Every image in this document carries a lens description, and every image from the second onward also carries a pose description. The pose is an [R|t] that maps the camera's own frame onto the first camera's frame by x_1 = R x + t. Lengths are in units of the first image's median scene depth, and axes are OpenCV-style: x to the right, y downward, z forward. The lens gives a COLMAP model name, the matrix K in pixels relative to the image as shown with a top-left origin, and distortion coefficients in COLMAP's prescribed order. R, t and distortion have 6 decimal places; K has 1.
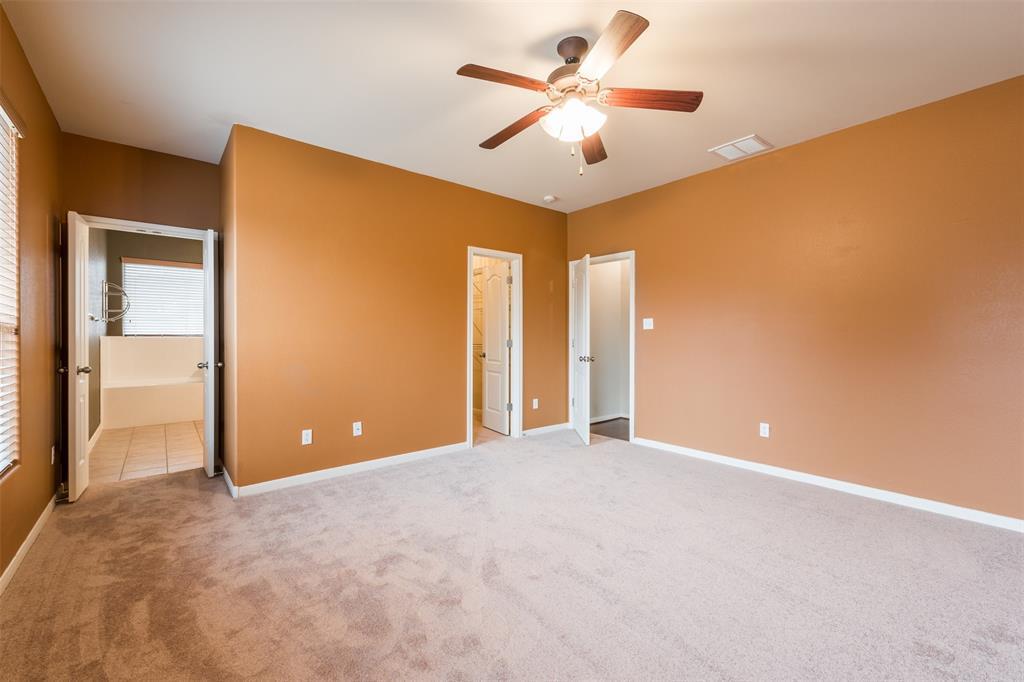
lens RADIAL K [[429.5, 0, 518.4], [0, 429.5, 342.6], [0, 0, 1]] dist [0.007760, -0.001581]
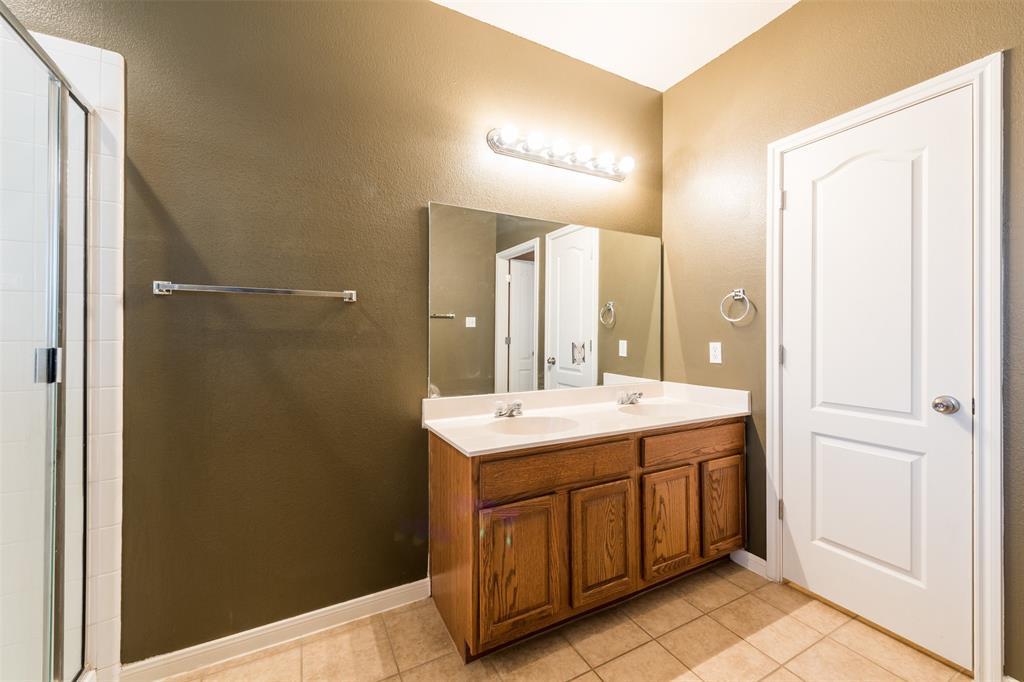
lens RADIAL K [[400.0, 0, 511.9], [0, 400.0, 335.9], [0, 0, 1]] dist [0.007363, -0.001332]
pose [[0.203728, -0.001334, 0.979027, -0.694769], [0.014778, 0.999889, -0.001713, -0.011665], [-0.978916, 0.014817, 0.203726, 0.862191]]
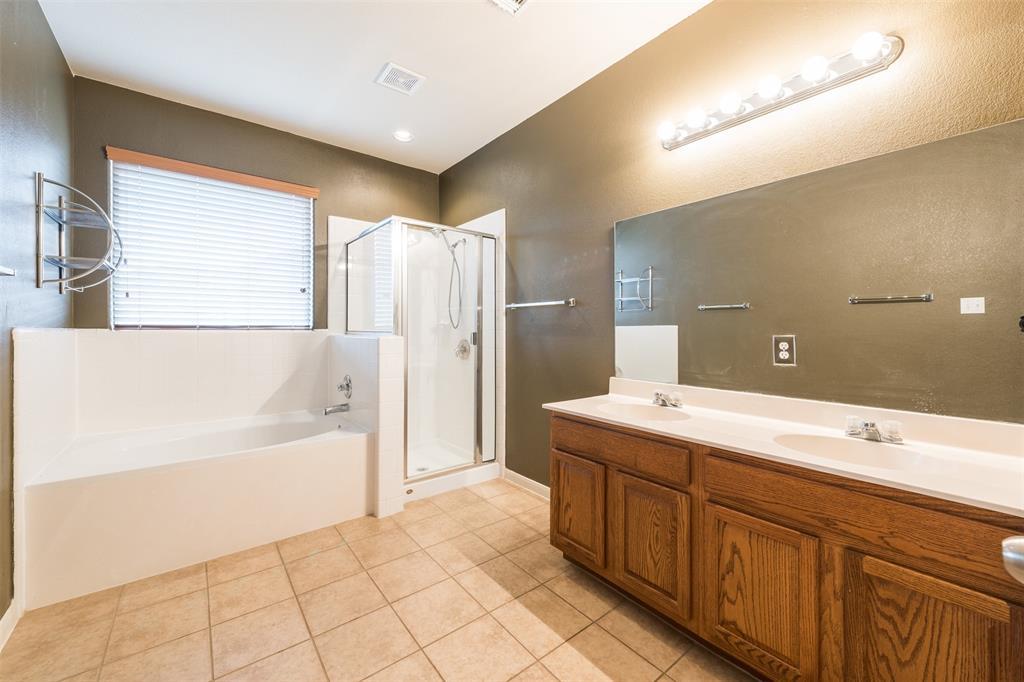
lens RADIAL K [[400.0, 0, 516.0], [0, 400.0, 332.1], [0, 0, 1]] dist [0.007363, -0.001332]
pose [[0.999948, -0.003861, -0.009387, -0.502962], [0.003818, 0.999982, -0.004616, -0.007711], [0.009405, 0.004580, 0.999945, 0.597961]]
